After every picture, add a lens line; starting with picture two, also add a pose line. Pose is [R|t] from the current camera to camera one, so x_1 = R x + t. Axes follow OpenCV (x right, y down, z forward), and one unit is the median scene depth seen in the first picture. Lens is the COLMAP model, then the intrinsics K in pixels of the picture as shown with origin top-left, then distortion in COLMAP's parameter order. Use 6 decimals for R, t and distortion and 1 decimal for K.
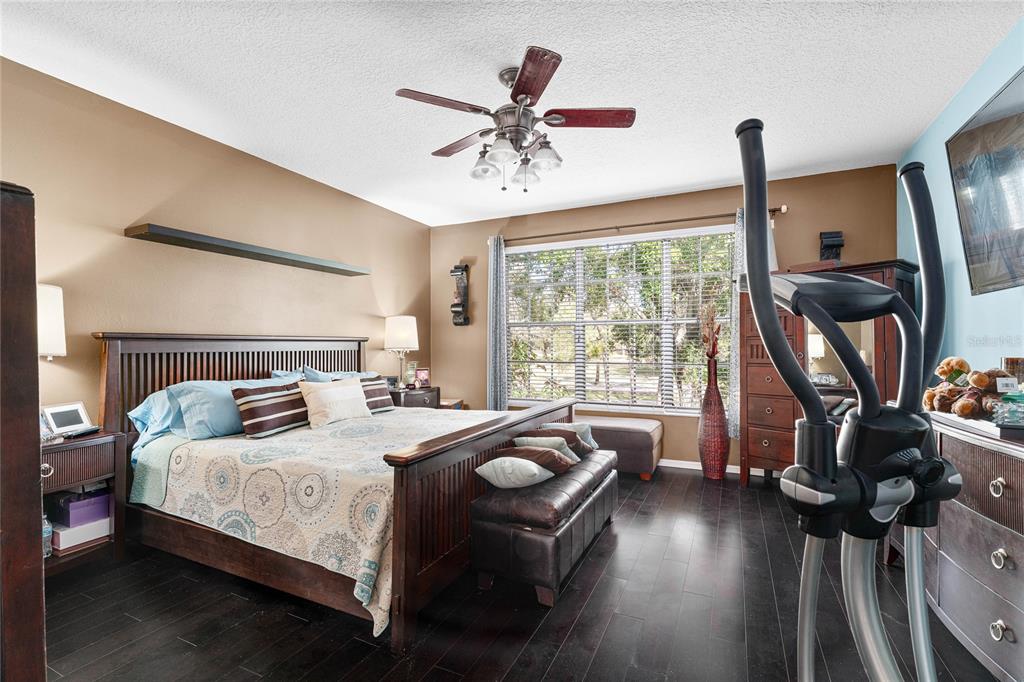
lens RADIAL K [[462.0, 0, 512.4], [0, 462.0, 337.4], [0, 0, 1]] dist [0.002004, 0.000537]
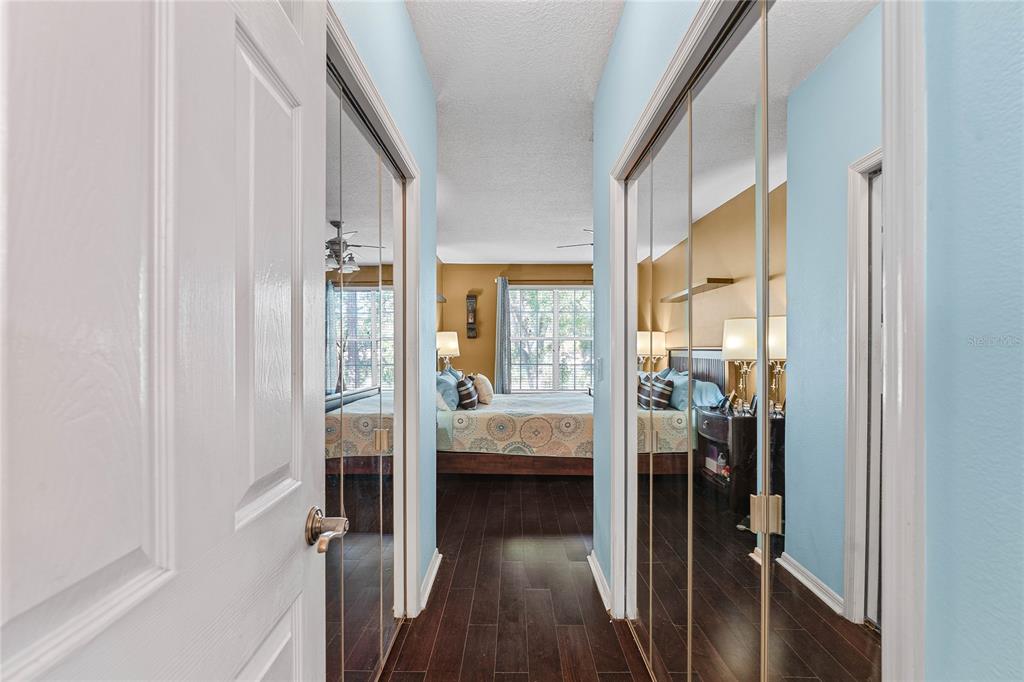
lens RADIAL K [[450.9, 0, 513.4], [0, 450.9, 350.7], [0, 0, 1]] dist [0.002792, 0.000144]
pose [[0.903823, 0.000830, 0.427906, -0.928047], [-0.008458, 0.999837, 0.015925, -0.018531], [-0.427823, -0.018012, 0.903683, -0.437264]]
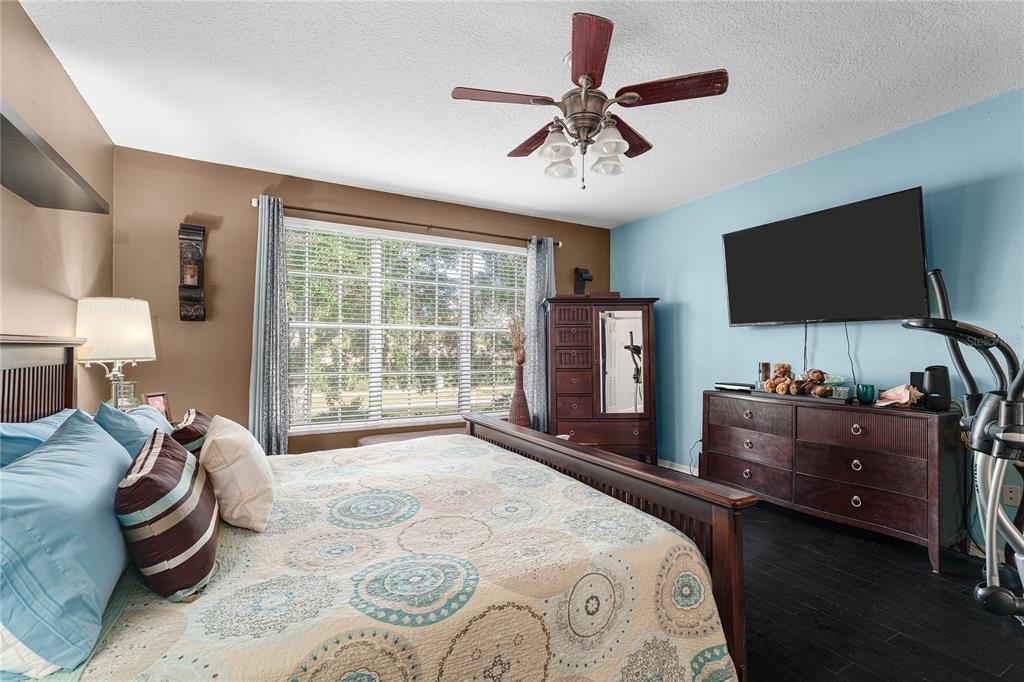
lens RADIAL K [[462.0, 0, 509.7], [0, 462.0, 345.3], [0, 0, 1]] dist [0.002004, 0.000537]
pose [[0.577994, 0.012403, 0.815947, -0.606037], [-0.021039, 0.999779, -0.000294, -0.002097], [-0.815770, -0.016996, 0.578127, 0.453545]]
